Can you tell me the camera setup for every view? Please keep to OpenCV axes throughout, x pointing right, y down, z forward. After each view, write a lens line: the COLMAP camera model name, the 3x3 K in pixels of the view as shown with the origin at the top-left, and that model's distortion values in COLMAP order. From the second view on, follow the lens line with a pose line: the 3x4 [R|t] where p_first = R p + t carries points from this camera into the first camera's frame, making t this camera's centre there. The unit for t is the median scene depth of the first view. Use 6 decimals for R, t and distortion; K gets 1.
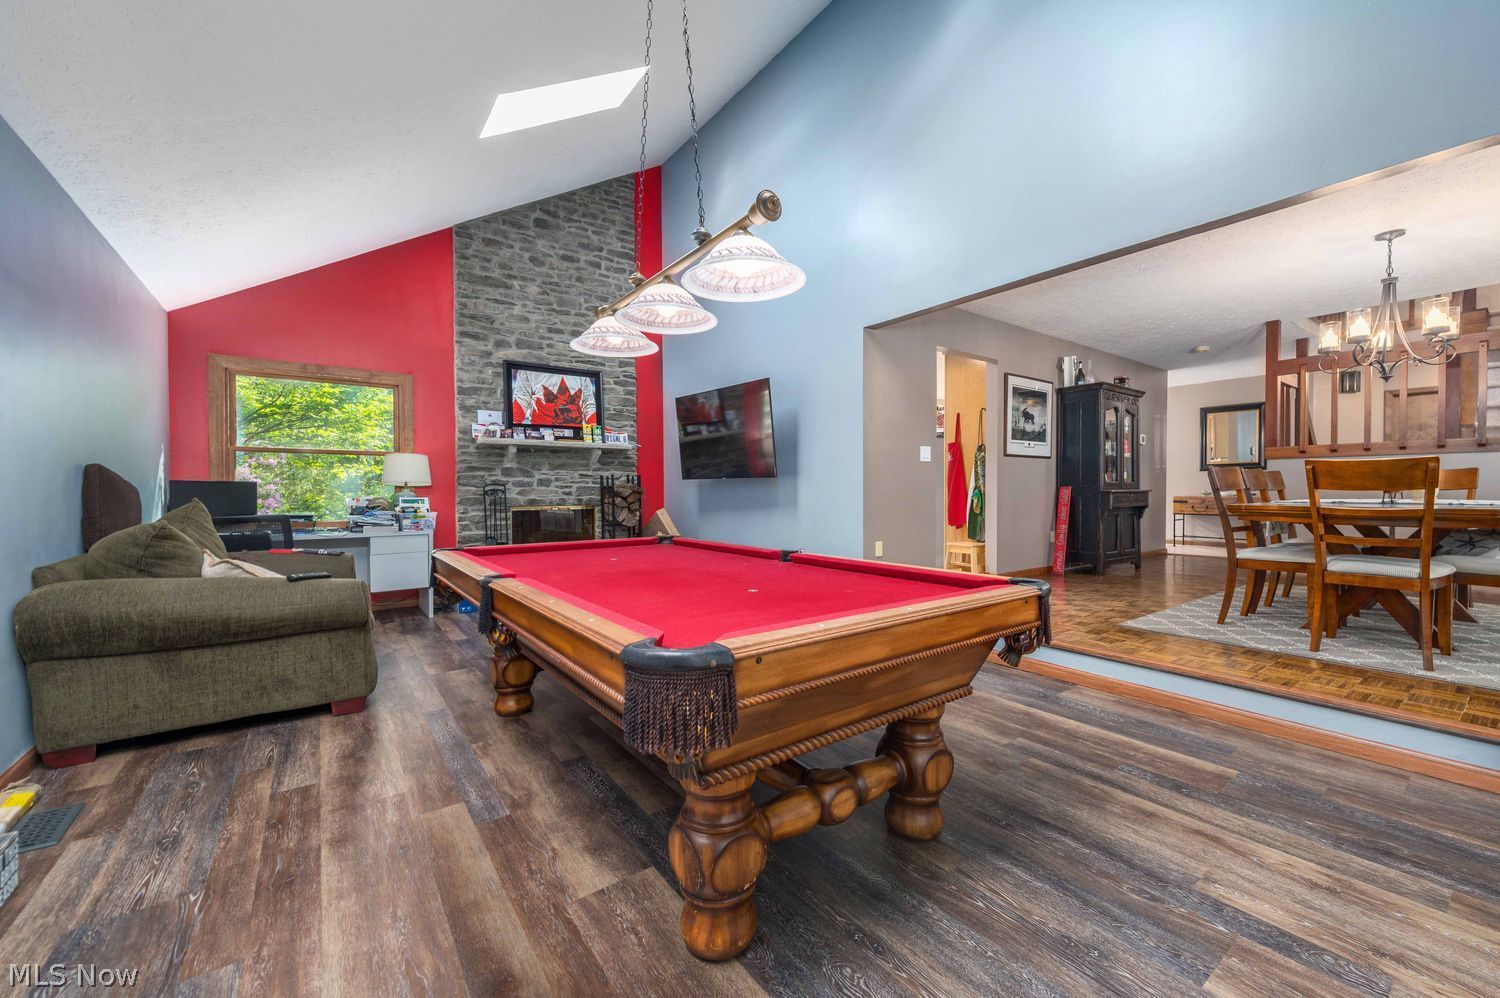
lens RADIAL K [[591.6, 0, 764.4], [0, 591.6, 500.8], [0, 0, 1]] dist [0.014366, -0.002704]
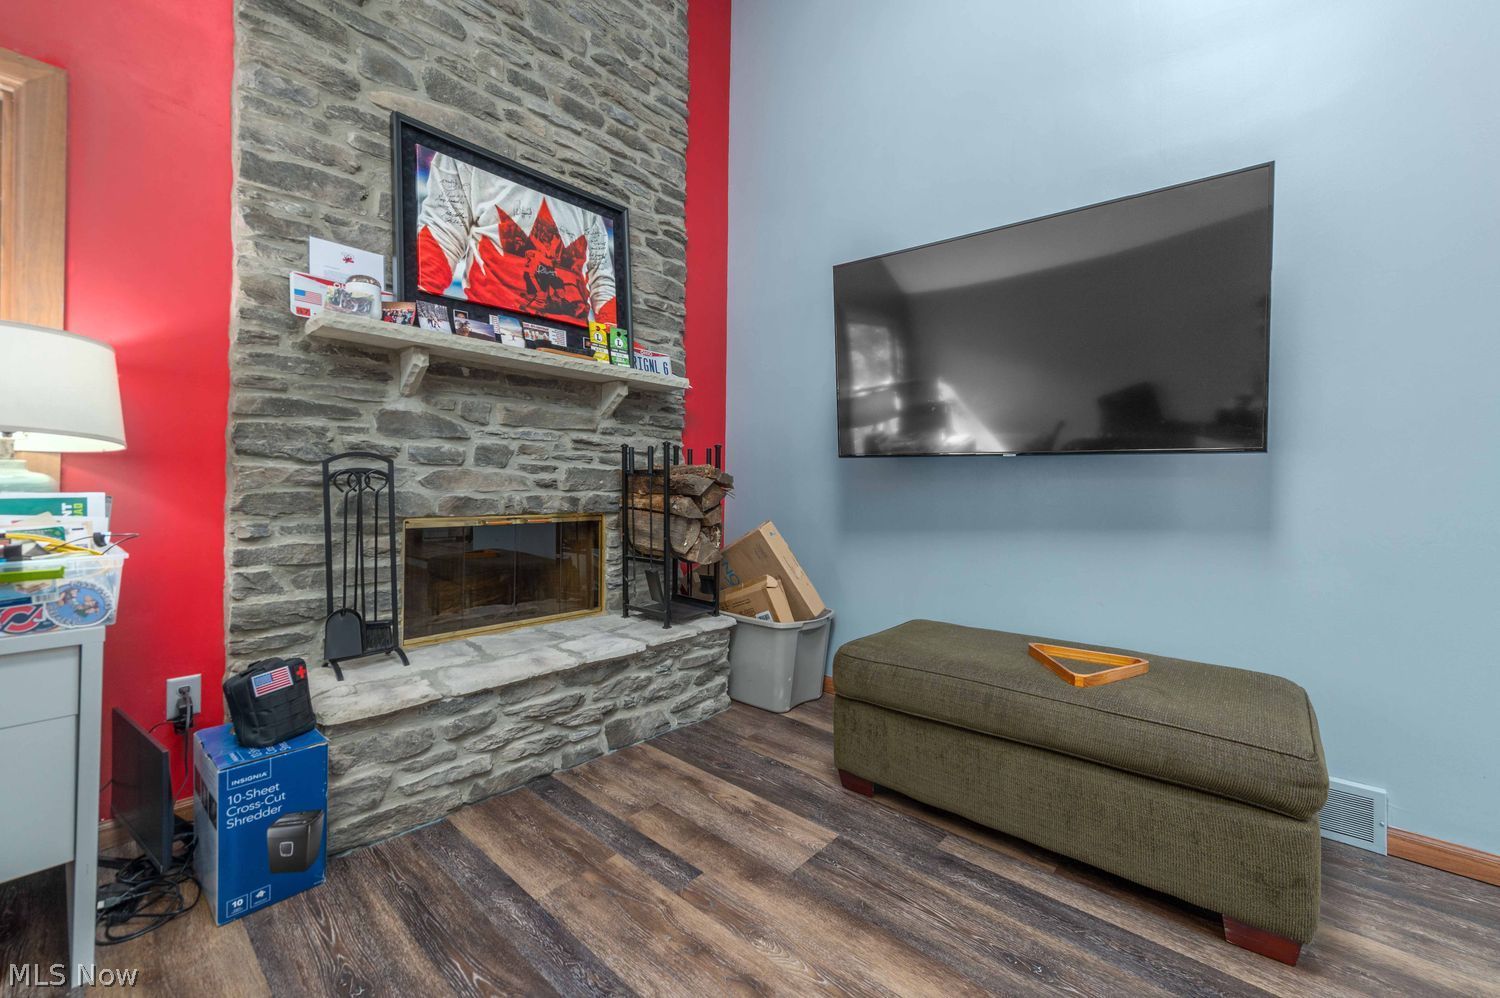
lens RADIAL K [[591.6, 0, 747.8], [0, 591.6, 484.7], [0, 0, 1]] dist [0.014366, -0.002704]
pose [[0.976005, 0.018999, 0.216916, -0.295163], [-0.015873, 0.999744, -0.016142, -0.008120], [-0.217167, 0.012312, 0.976057, 0.585095]]
